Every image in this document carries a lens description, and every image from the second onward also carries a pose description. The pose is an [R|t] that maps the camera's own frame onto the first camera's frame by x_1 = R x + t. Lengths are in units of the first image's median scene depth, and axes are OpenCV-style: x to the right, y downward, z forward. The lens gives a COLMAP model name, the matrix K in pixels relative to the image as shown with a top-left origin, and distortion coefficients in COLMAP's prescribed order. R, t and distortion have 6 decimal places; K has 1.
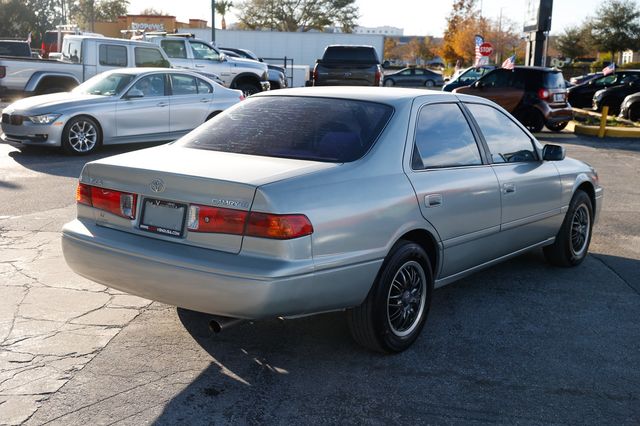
lens RADIAL K [[811.4, 0, 320.9], [0, 811.4, 213.3], [0, 0, 1]] dist [0.091169, 0.000000]
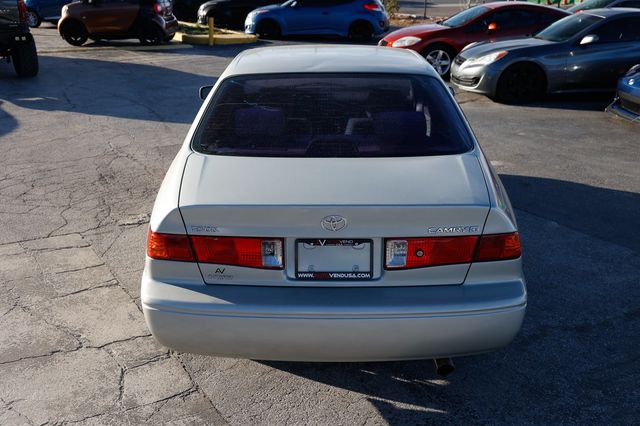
lens RADIAL K [[693.5, 0, 317.7], [0, 693.5, 213.1], [0, 0, 1]] dist [0.057259, 0.000000]
pose [[0.800843, -0.219759, 0.557097, -0.132115], [0.127348, 0.971455, 0.200145, -0.040652], [-0.585178, -0.089339, 0.805969, 0.106583]]
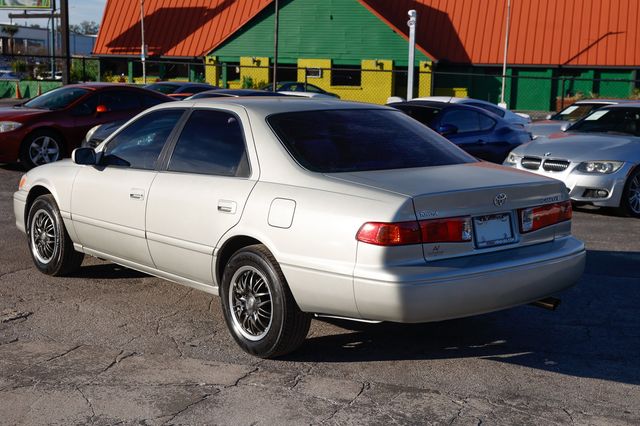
lens RADIAL K [[920.0, 0, 322.3], [0, 920.0, 213.0], [0, 0, 1]] dist [-0.024201, 0.000000]
pose [[0.211676, -0.165573, 0.963213, -0.314277], [0.155837, 0.978654, 0.133981, -0.047861], [-0.964836, 0.121744, 0.232960, 0.214338]]
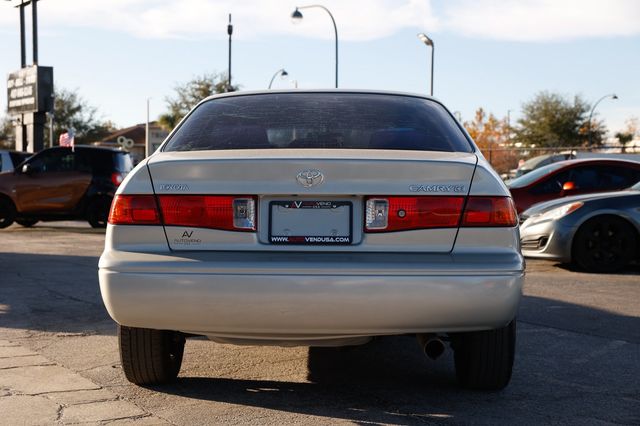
lens RADIAL K [[1070.8, 0, 321.5], [0, 1070.8, 211.3], [0, 0, 1]] dist [0.250262, 0.000000]
pose [[0.814505, -0.032208, 0.579262, -0.172469], [0.117660, 0.986879, -0.110570, 0.023763], [-0.568100, 0.158216, 0.807607, 0.046513]]
